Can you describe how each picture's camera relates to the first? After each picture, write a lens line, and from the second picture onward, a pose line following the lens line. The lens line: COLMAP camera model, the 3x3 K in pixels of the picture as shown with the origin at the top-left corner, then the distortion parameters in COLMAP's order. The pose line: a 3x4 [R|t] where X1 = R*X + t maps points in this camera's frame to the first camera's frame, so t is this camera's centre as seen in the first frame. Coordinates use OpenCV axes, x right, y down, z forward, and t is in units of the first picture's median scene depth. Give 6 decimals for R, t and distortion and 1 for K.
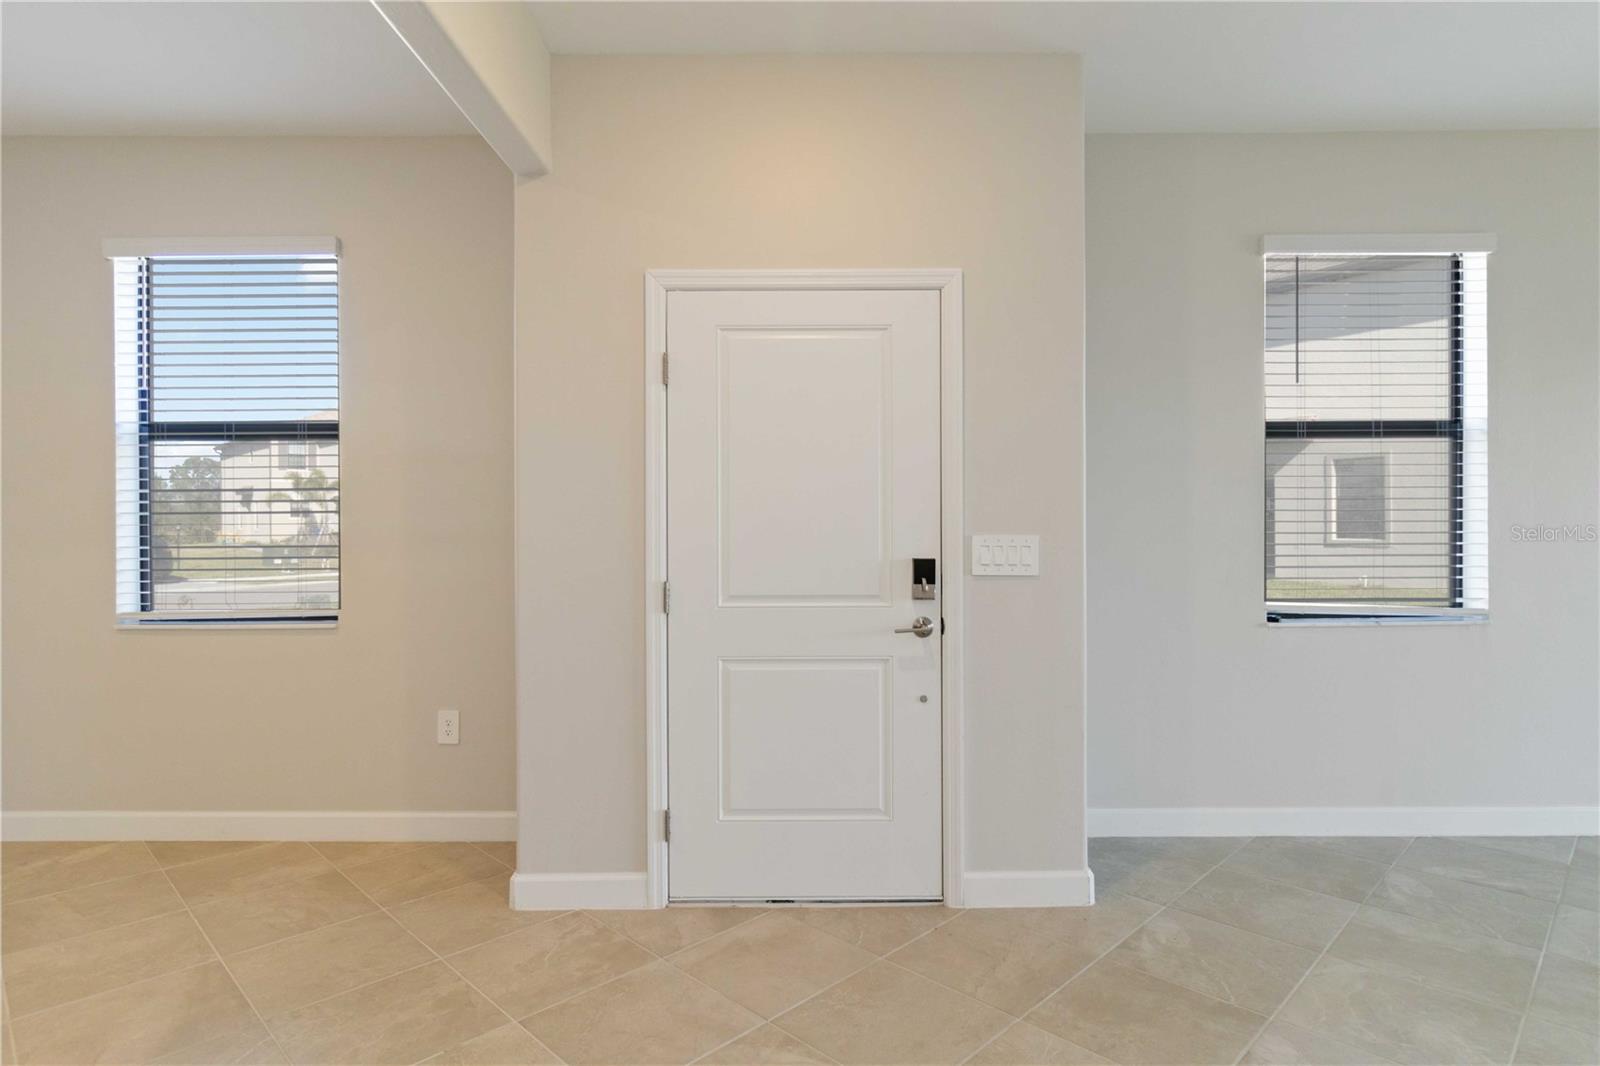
lens RADIAL K [[884.5, 0, 796.0], [0, 884.5, 525.4], [0, 0, 1]] dist [-0.000940, 0.000011]
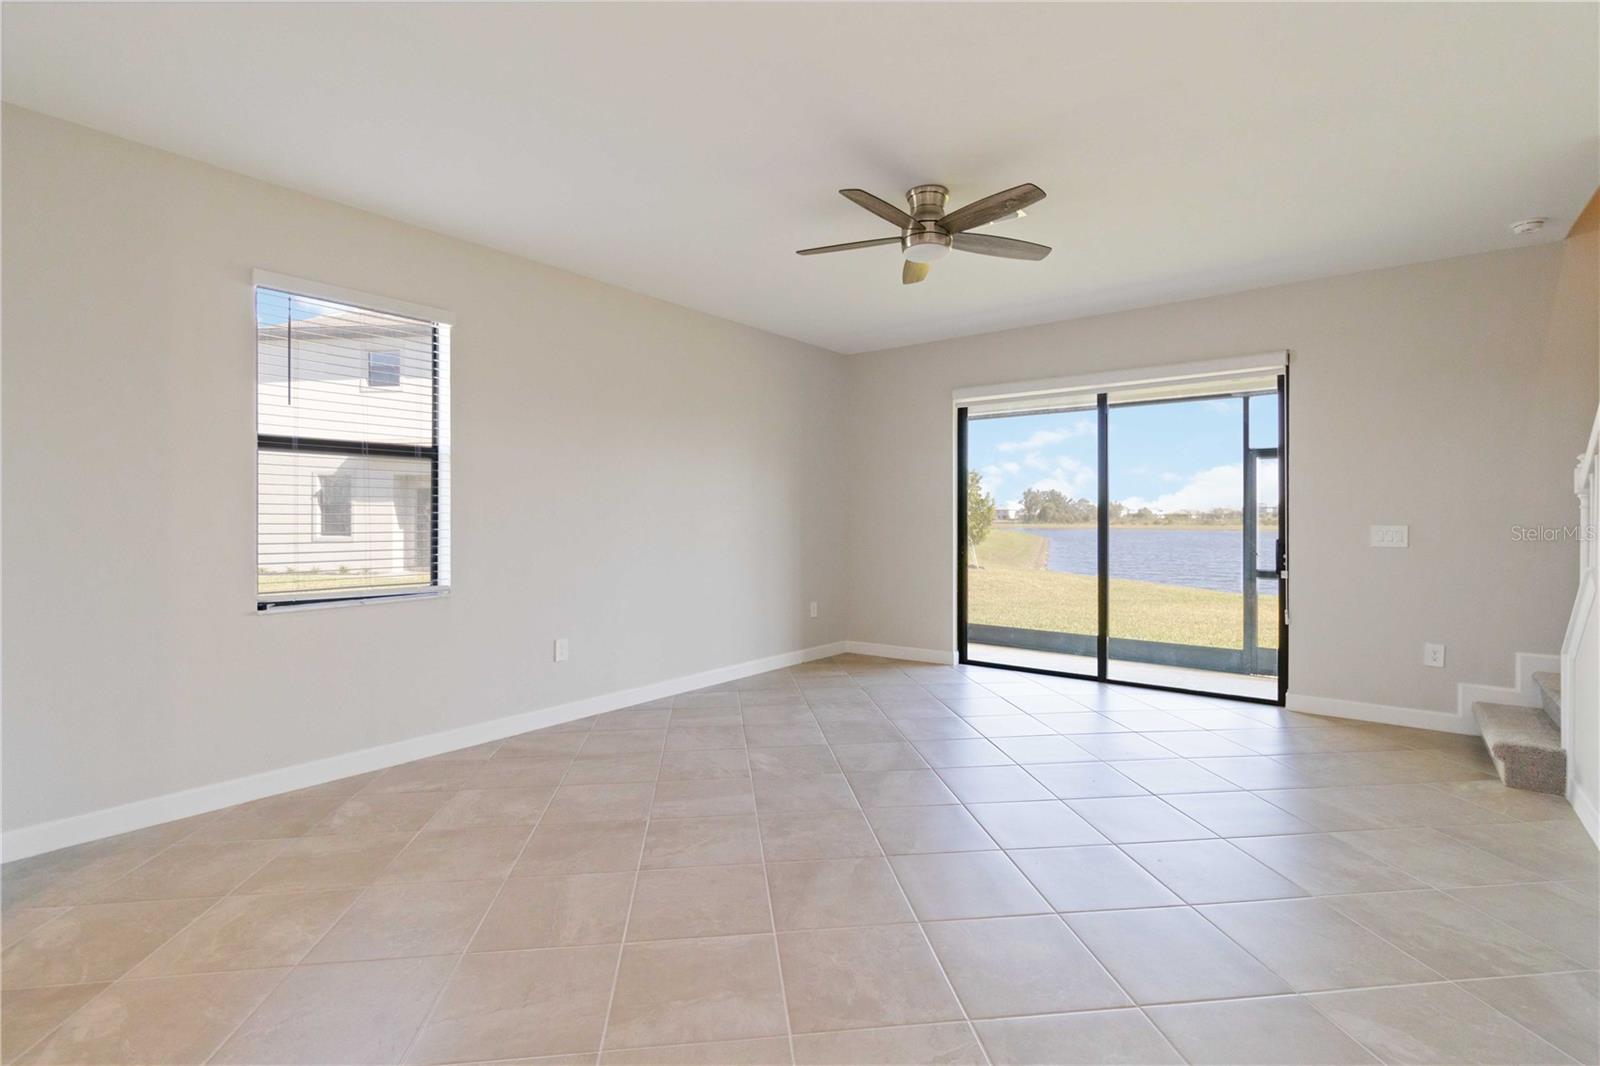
lens RADIAL K [[739.5, 0, 811.0], [0, 739.5, 530.5], [0, 0, 1]] dist [-0.001804, 0.000986]
pose [[0.617131, -0.010391, 0.786792, 0.231171], [0.007956, 0.999944, 0.006966, 0.004487], [-0.786820, 0.001961, 0.617179, -0.148151]]
